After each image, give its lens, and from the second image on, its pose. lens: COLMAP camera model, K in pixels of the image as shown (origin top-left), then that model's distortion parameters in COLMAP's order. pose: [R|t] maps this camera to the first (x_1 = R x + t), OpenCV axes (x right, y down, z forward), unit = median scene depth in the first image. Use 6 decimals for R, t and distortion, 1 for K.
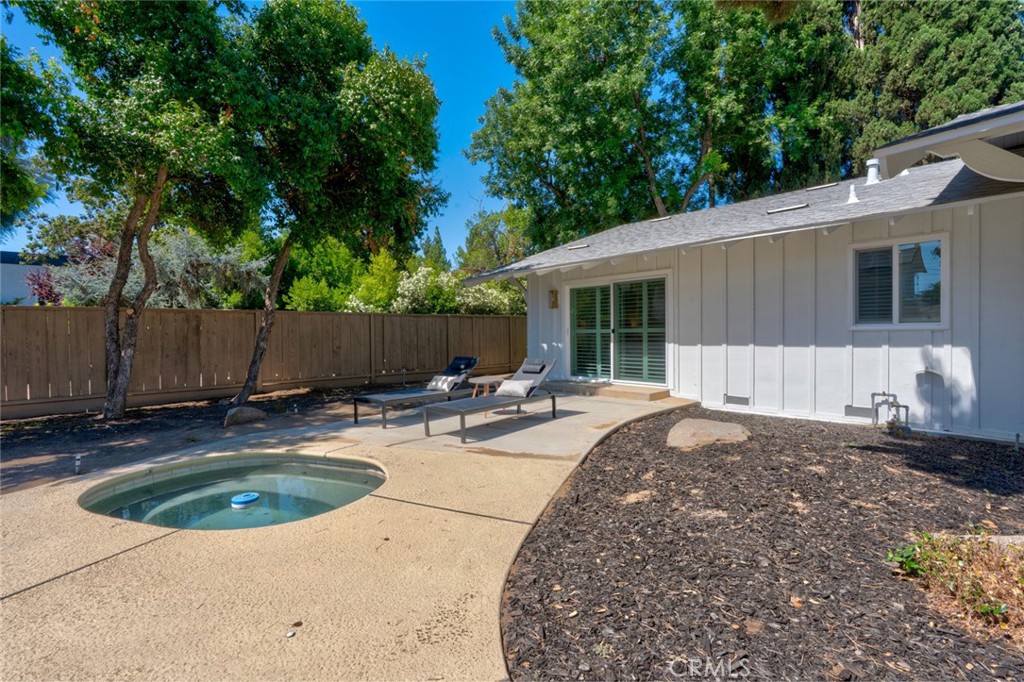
lens RADIAL K [[465.8, 0, 518.0], [0, 465.8, 337.7], [0, 0, 1]] dist [-0.007162, 0.000973]
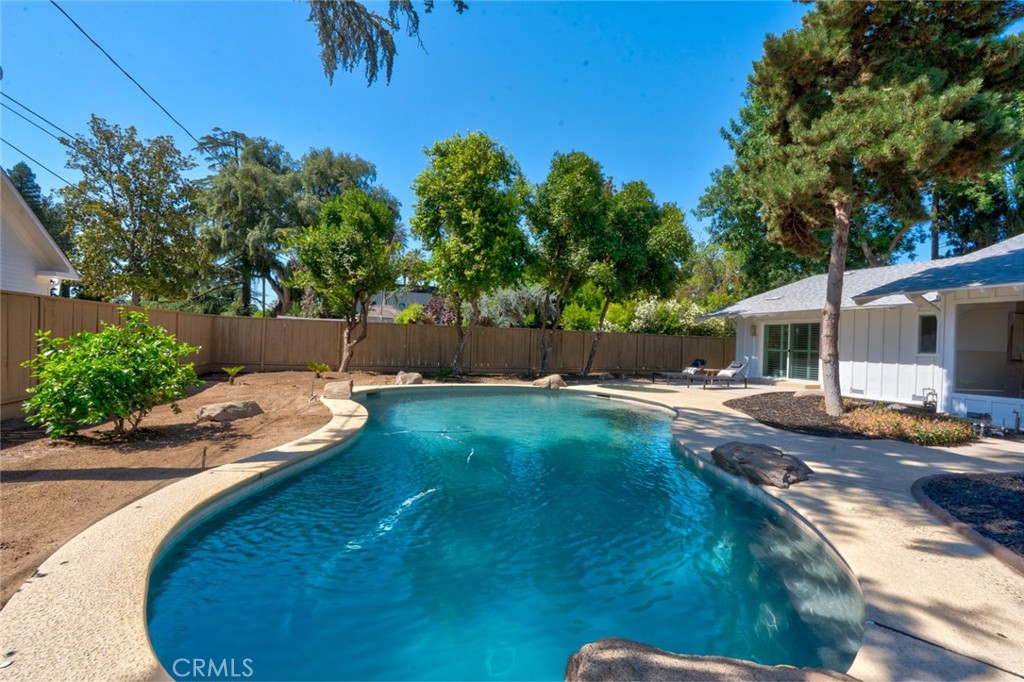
lens RADIAL K [[462.8, 0, 517.6], [0, 462.8, 338.6], [0, 0, 1]] dist [-0.006053, 0.002045]
pose [[0.906034, 0.040838, -0.421230, 0.004847], [-0.050552, 0.998650, -0.011913, 0.006637], [0.420175, 0.032087, 0.906876, -0.559423]]
